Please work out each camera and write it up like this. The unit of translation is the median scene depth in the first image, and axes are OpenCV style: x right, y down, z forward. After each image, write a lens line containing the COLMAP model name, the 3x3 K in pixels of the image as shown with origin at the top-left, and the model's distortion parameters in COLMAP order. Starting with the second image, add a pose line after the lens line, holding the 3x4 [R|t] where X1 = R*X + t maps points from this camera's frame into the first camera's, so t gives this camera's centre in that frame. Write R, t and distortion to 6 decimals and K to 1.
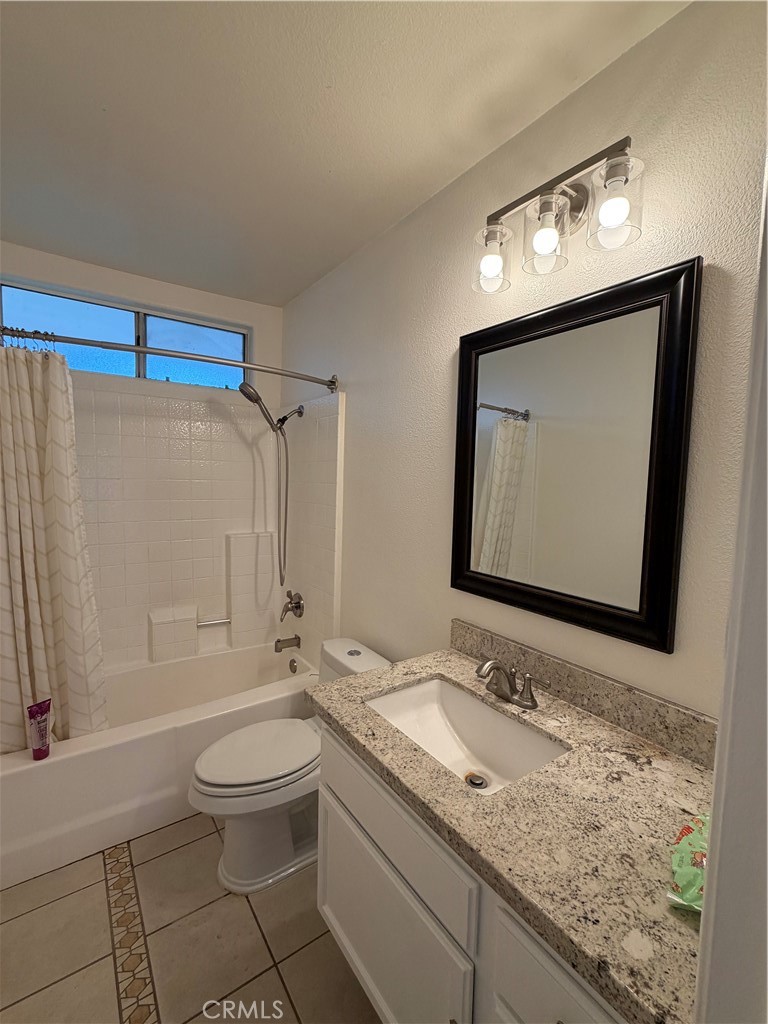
lens RADIAL K [[449.1, 0, 383.9], [0, 449.1, 518.4], [0, 0, 1]] dist [0.015097, 0.000623]
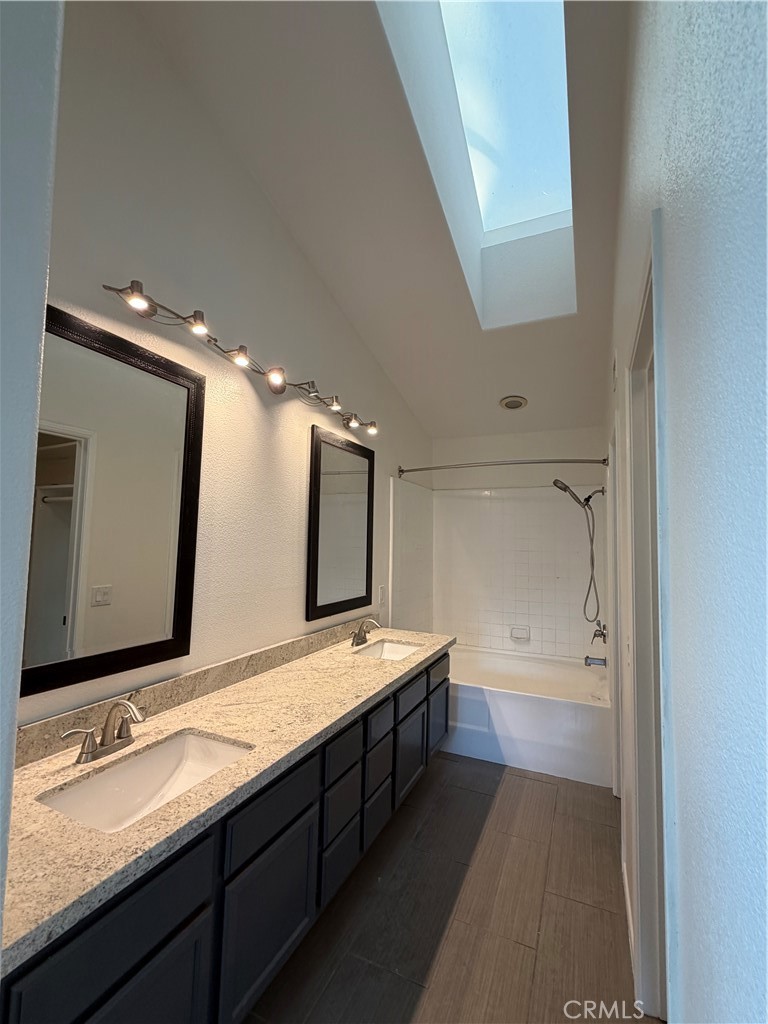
lens RADIAL K [[449.1, 0, 384.1], [0, 449.1, 511.2], [0, 0, 1]] dist [0.015097, 0.000623]
pose [[0.504839, -0.062922, -0.860917, 0.688686], [-0.094321, 0.987347, -0.127472, 0.070292], [0.858045, 0.145556, 0.492516, -0.280784]]
